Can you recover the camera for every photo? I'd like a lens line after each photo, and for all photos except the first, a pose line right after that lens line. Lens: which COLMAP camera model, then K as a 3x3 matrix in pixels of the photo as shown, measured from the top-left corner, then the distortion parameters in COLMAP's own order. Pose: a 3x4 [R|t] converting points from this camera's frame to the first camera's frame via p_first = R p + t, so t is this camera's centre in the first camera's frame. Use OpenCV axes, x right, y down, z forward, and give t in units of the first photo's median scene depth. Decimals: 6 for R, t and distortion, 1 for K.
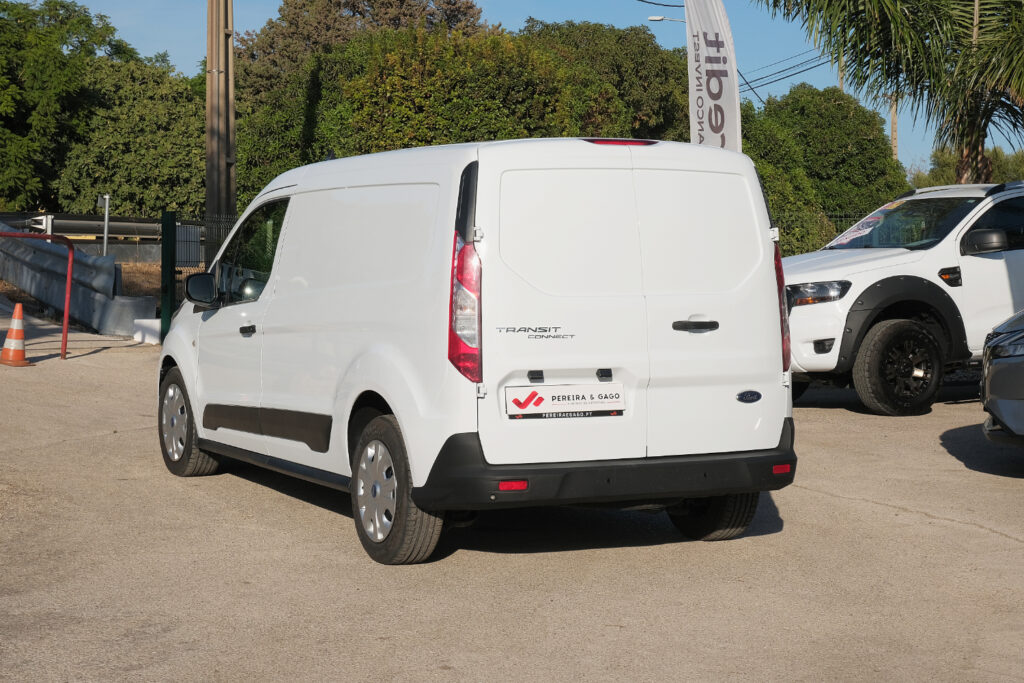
lens RADIAL K [[2026.5, 0, 536.8], [0, 2026.5, 314.5], [0, 0, 1]] dist [-0.070028, 0.000000]
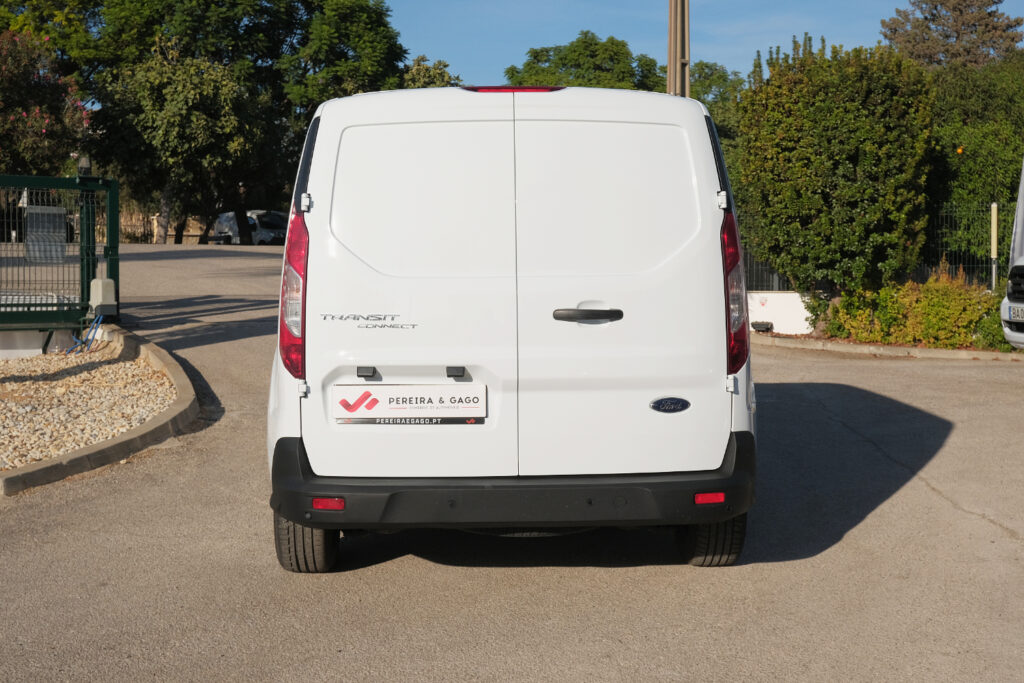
lens RADIAL K [[1378.0, 0, 514.2], [0, 1378.0, 347.8], [0, 0, 1]] dist [-0.021289, 0.000000]
pose [[0.913506, 0.027353, -0.405904, 0.168511], [-0.009329, 0.998883, 0.046320, -0.004036], [0.406717, -0.038527, 0.912741, 0.303141]]
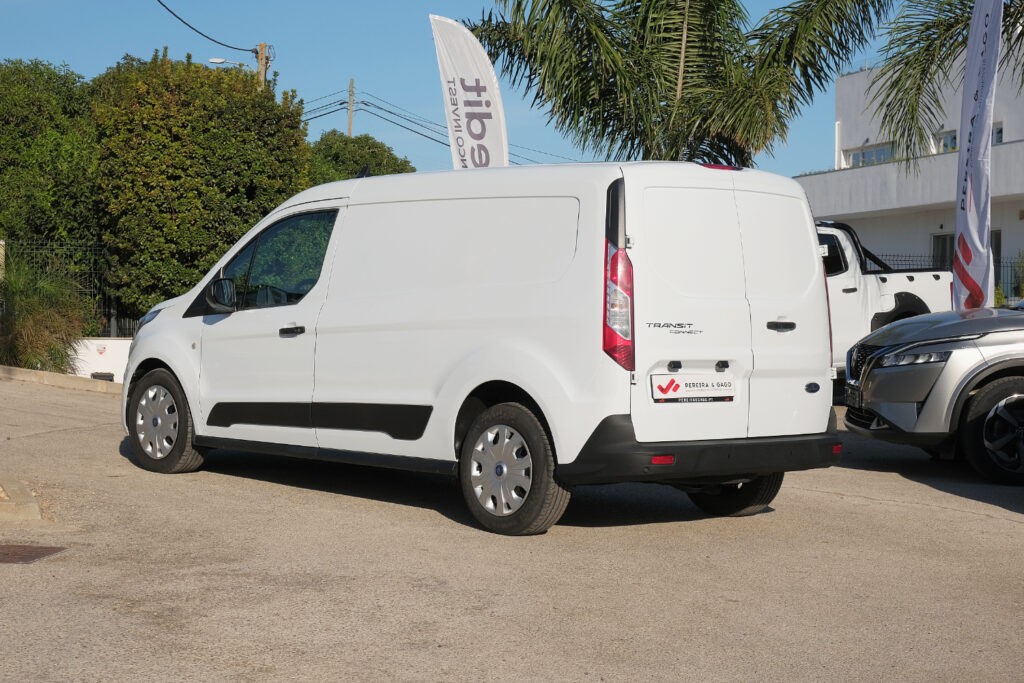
lens RADIAL K [[2026.5, 0, 519.3], [0, 2026.5, 342.7], [0, 0, 1]] dist [-0.070028, 0.000000]
pose [[0.961432, 0.013118, 0.274730, -0.239935], [-0.010199, 0.999875, -0.012053, 0.019044], [-0.274854, 0.008787, 0.961446, -0.051468]]
